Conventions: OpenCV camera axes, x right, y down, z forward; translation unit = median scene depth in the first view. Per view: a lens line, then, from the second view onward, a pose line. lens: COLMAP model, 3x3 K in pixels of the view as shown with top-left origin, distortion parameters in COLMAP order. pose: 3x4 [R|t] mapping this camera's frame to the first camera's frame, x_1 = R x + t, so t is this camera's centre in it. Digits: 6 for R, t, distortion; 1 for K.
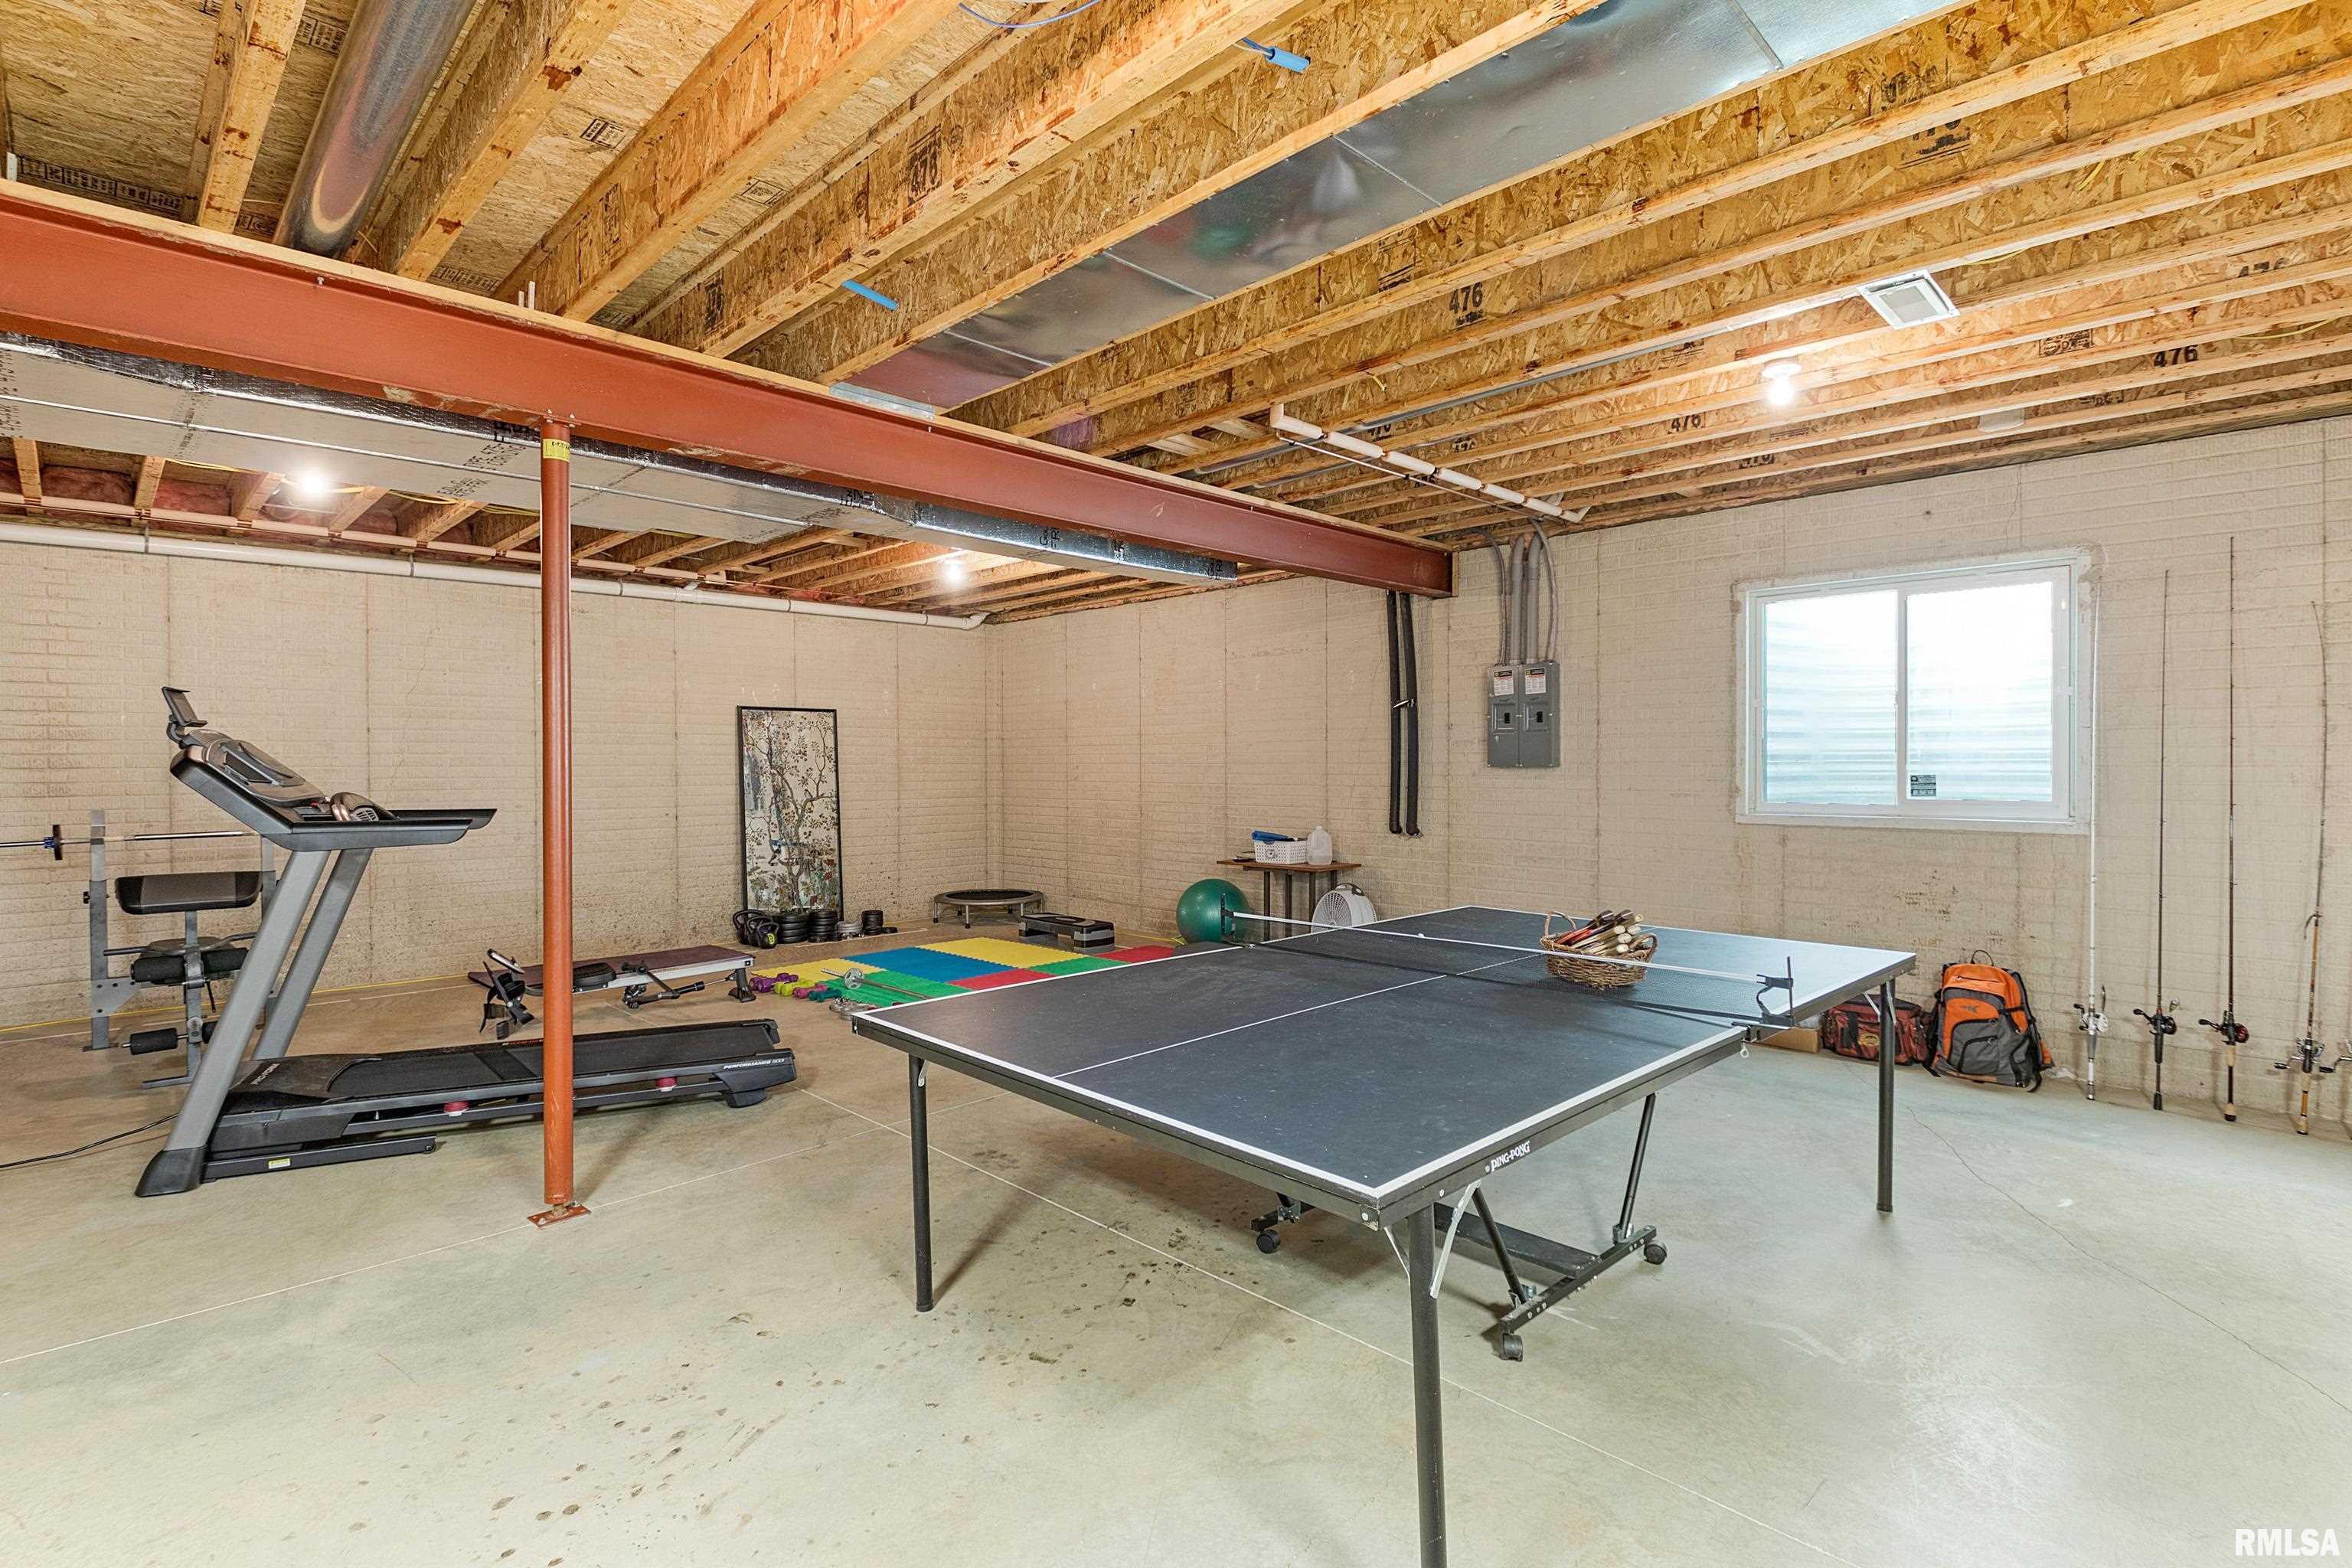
lens RADIAL K [[1086.6, 0, 1176.0], [0, 1086.6, 784.0], [0, 0, 1]] dist [0.020734, -0.017654]
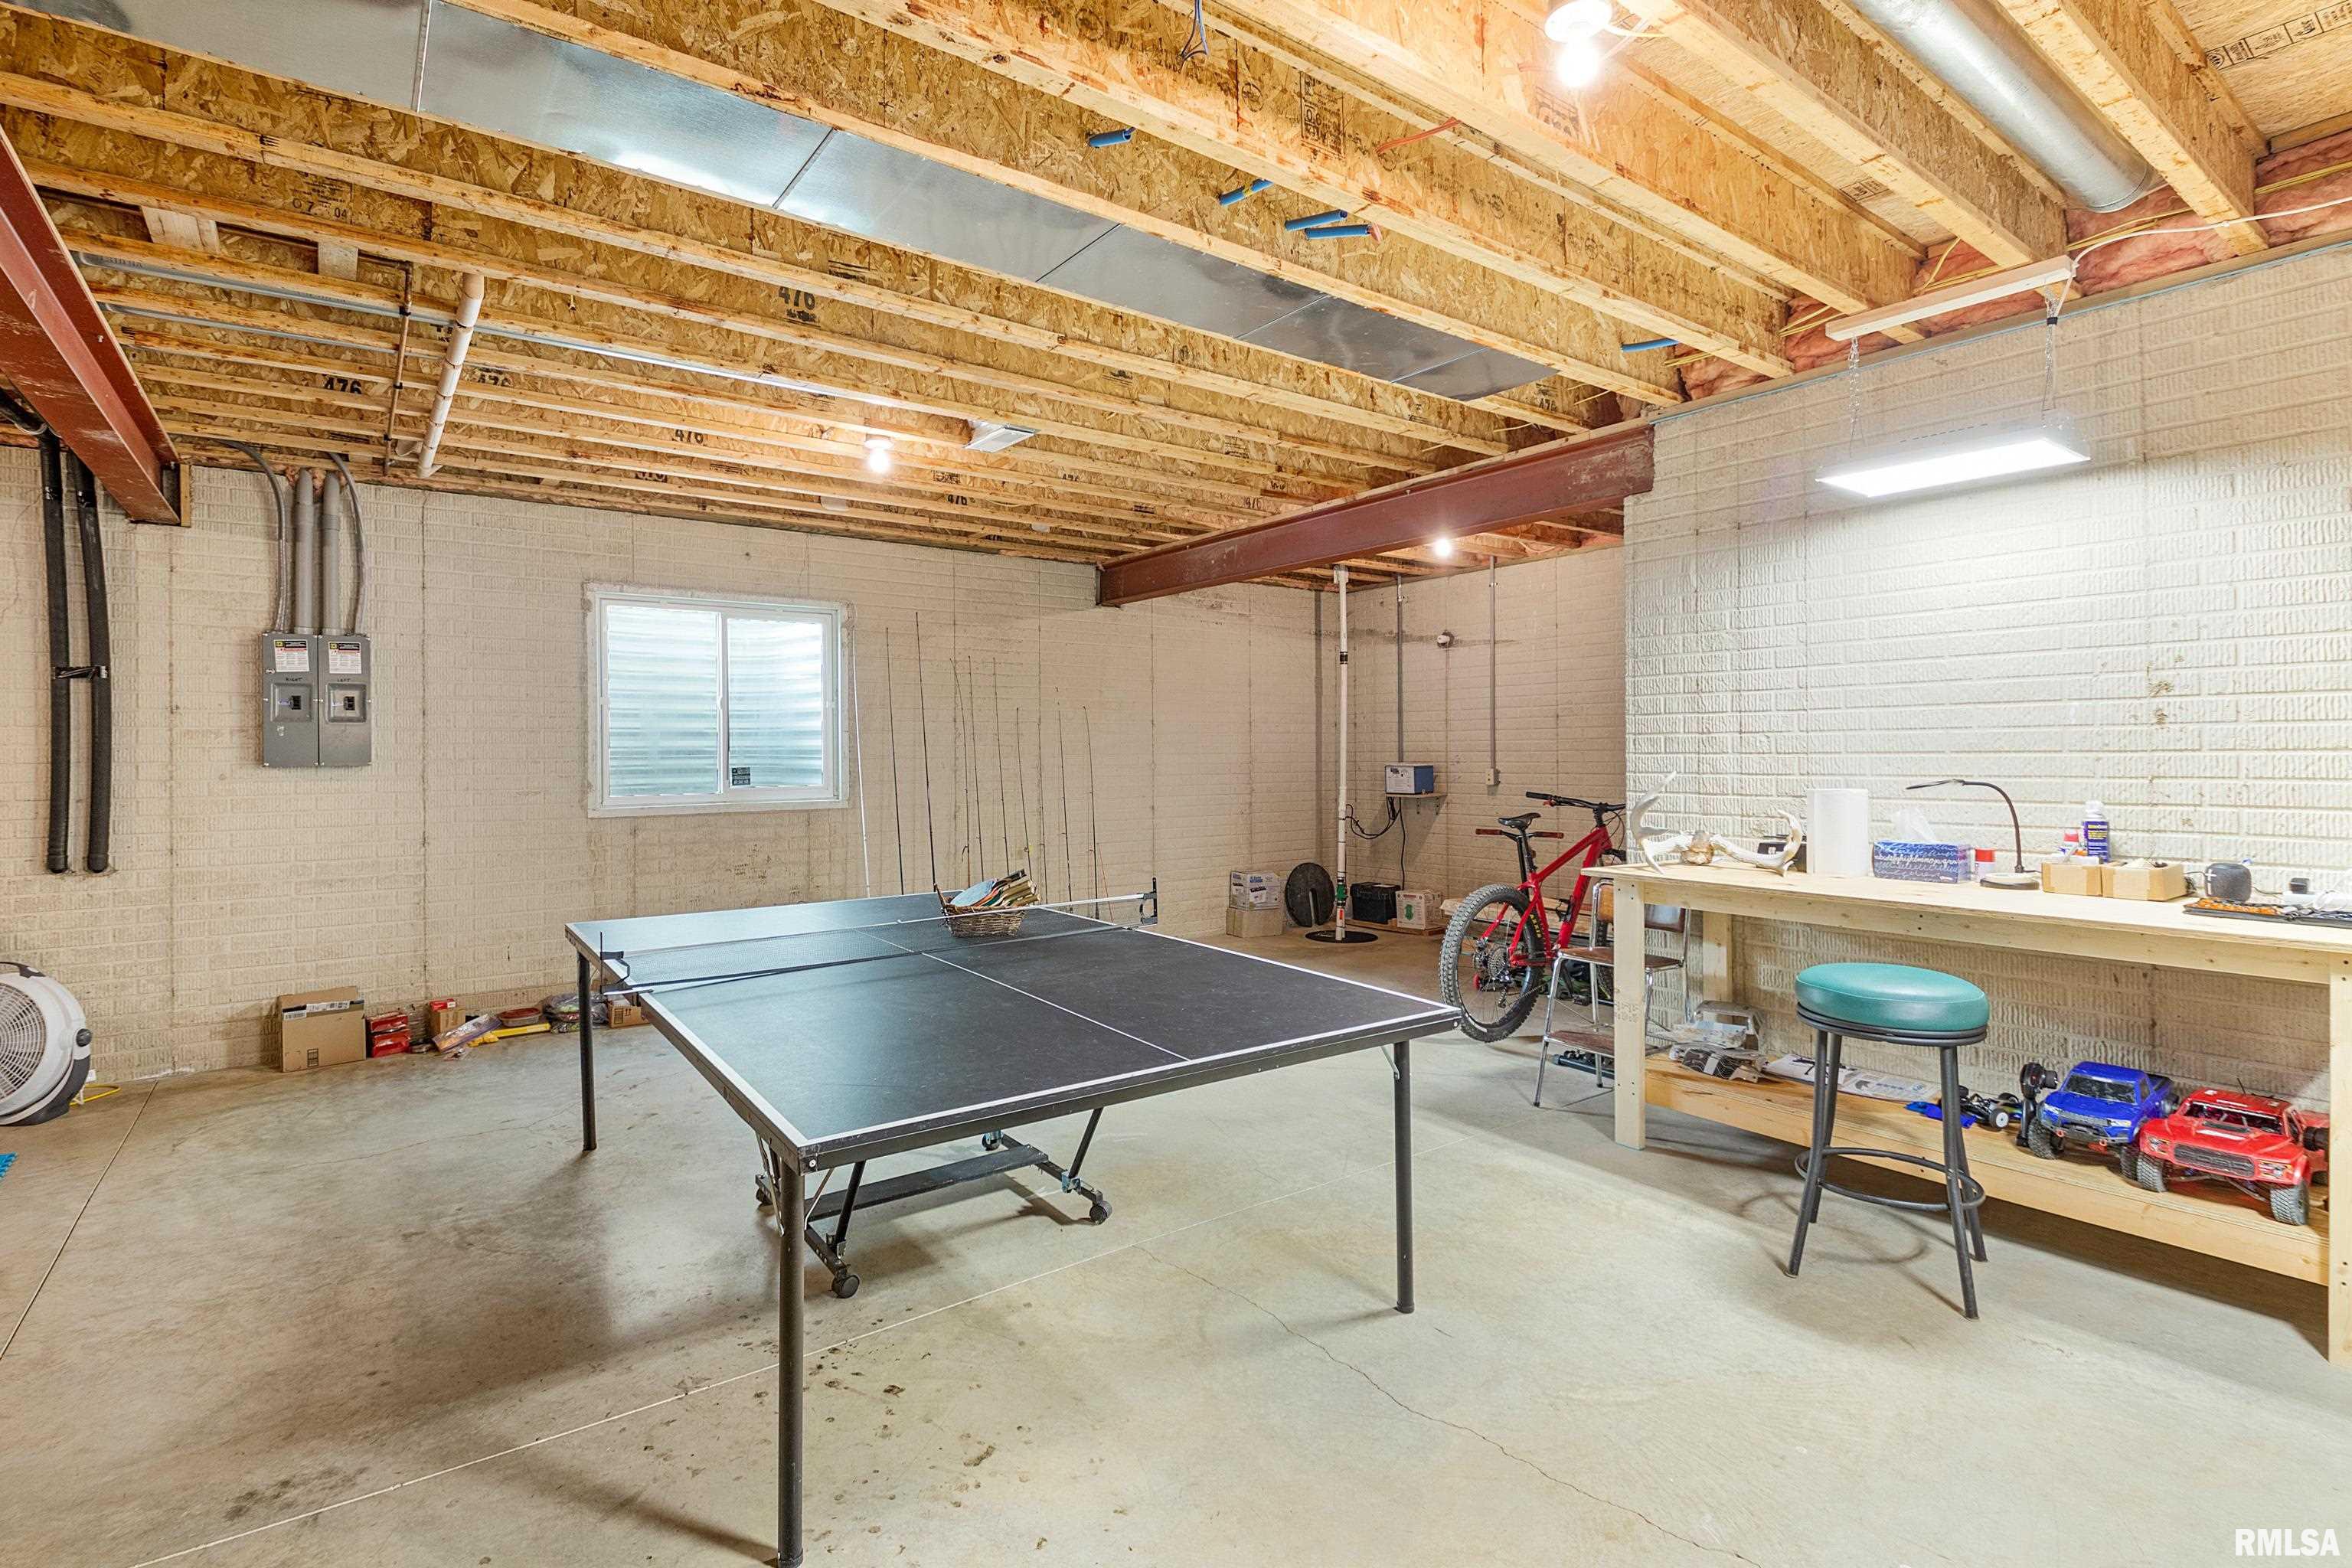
lens RADIAL K [[1101.3, 0, 1150.1], [0, 1101.3, 774.3], [0, 0, 1]] dist [0.022391, -0.021284]
pose [[0.160116, -0.019484, 0.986906, -0.457877], [0.026529, 0.999529, 0.015429, -0.007669], [-0.986742, 0.023711, 0.160557, 0.348426]]
